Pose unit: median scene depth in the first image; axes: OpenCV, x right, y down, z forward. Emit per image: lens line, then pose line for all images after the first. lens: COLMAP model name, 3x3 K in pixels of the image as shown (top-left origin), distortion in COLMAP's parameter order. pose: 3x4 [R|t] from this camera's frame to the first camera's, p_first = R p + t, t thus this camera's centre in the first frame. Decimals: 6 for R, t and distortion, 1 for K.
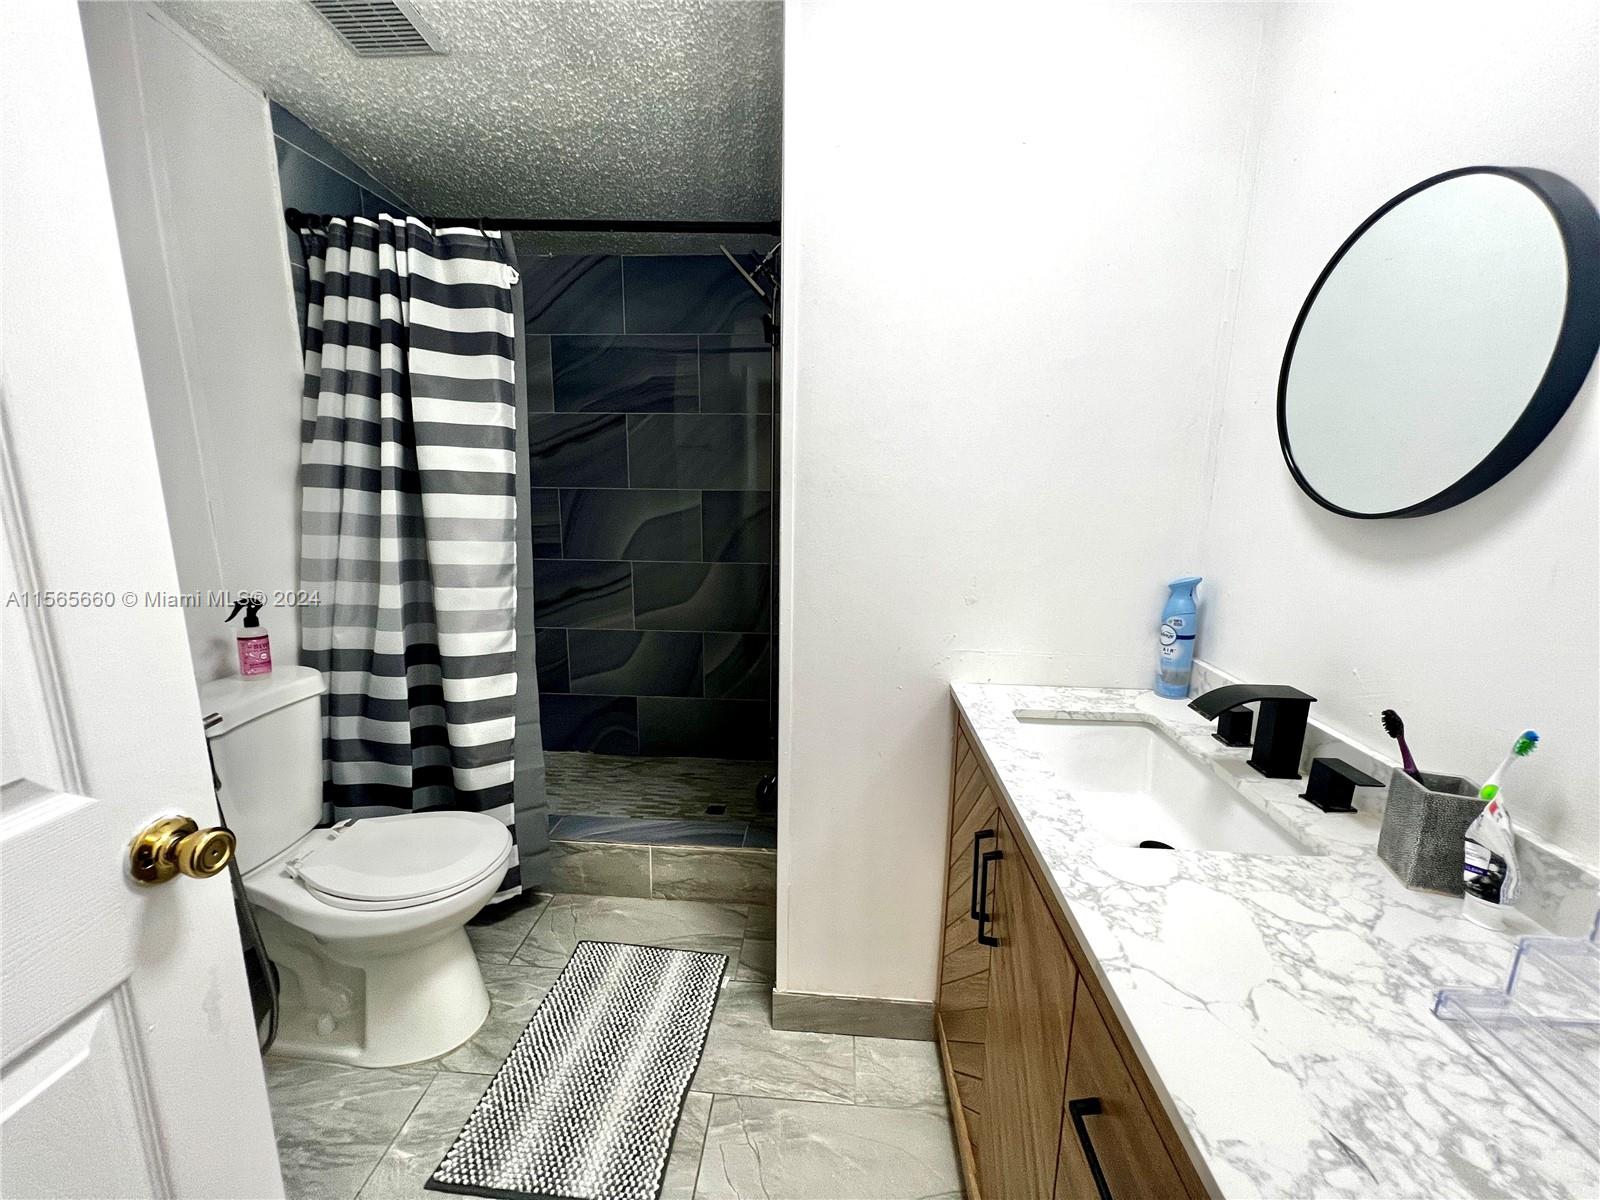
lens RADIAL K [[636.4, 0, 796.3], [0, 636.4, 594.9], [0, 0, 1]] dist [-0.002632, -0.000109]
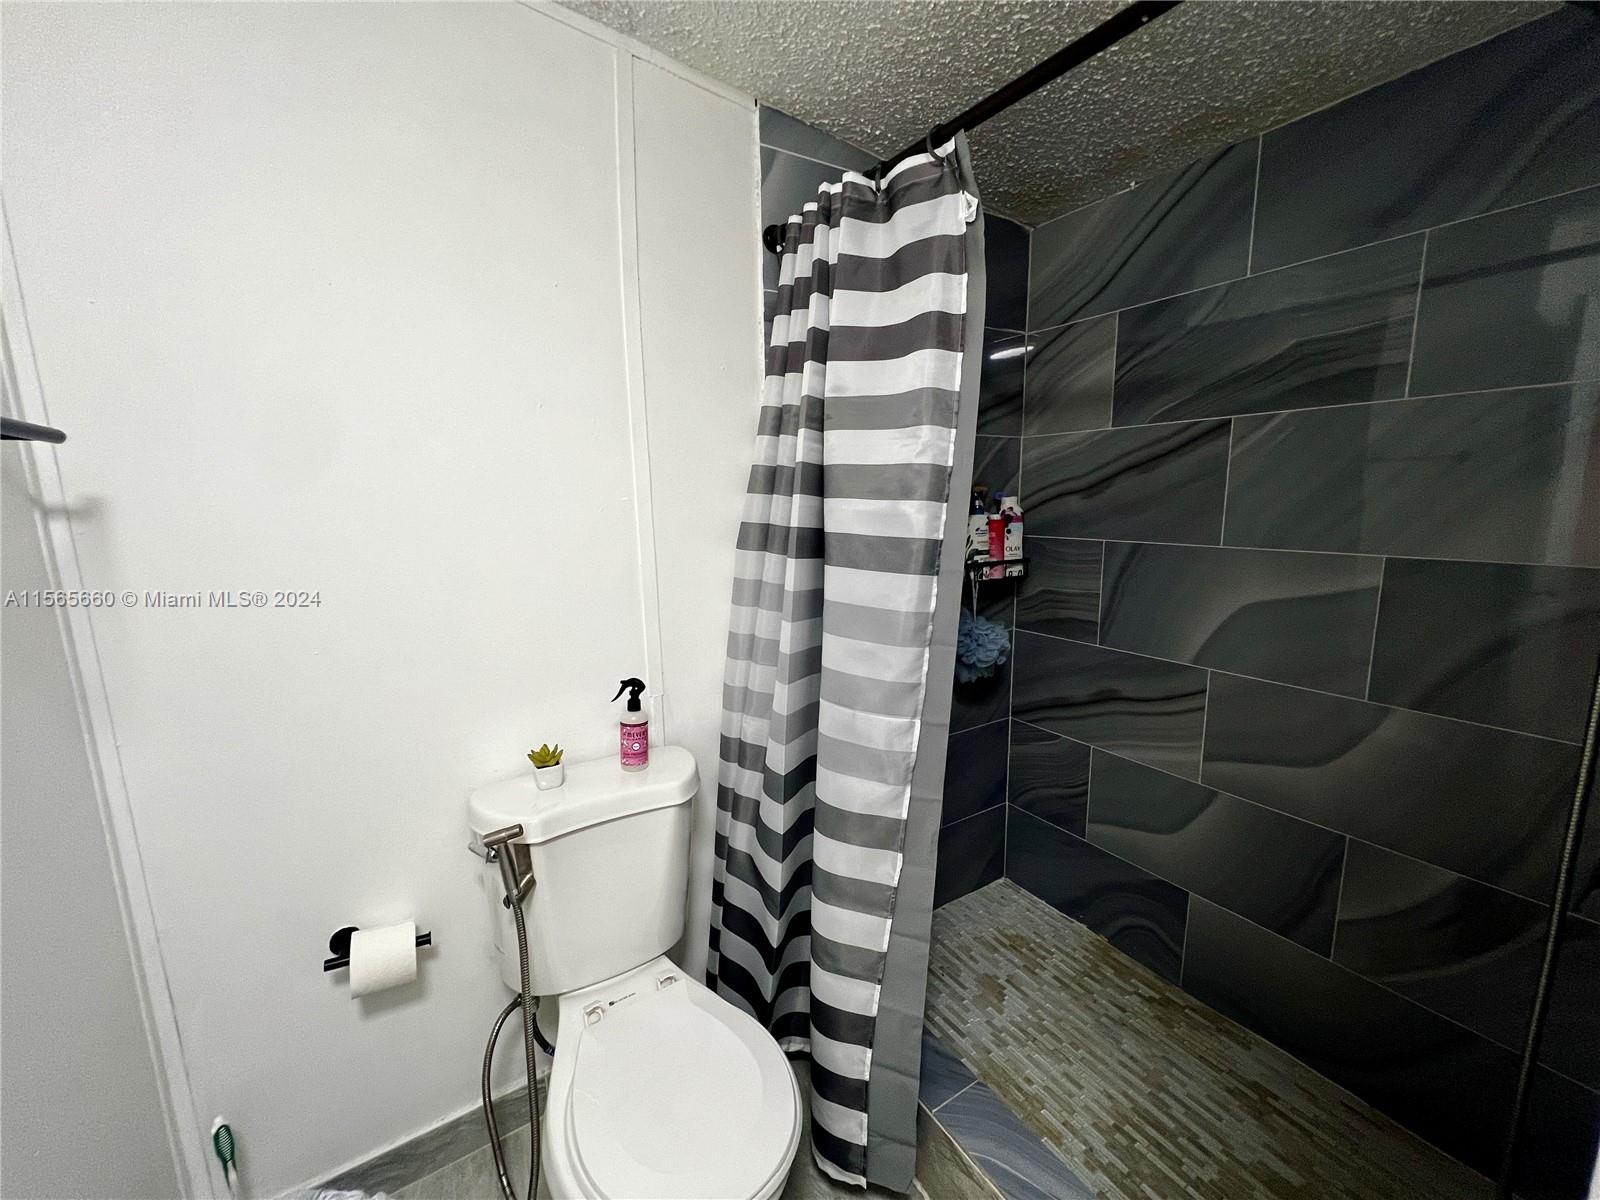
lens RADIAL K [[636.4, 0, 796.3], [0, 636.4, 594.9], [0, 0, 1]] dist [-0.002632, -0.000109]
pose [[0.579930, 0.107502, -0.807542, -0.024163], [-0.131944, 0.990562, 0.037111, -0.144706], [0.803910, 0.085029, 0.588641, 0.546148]]
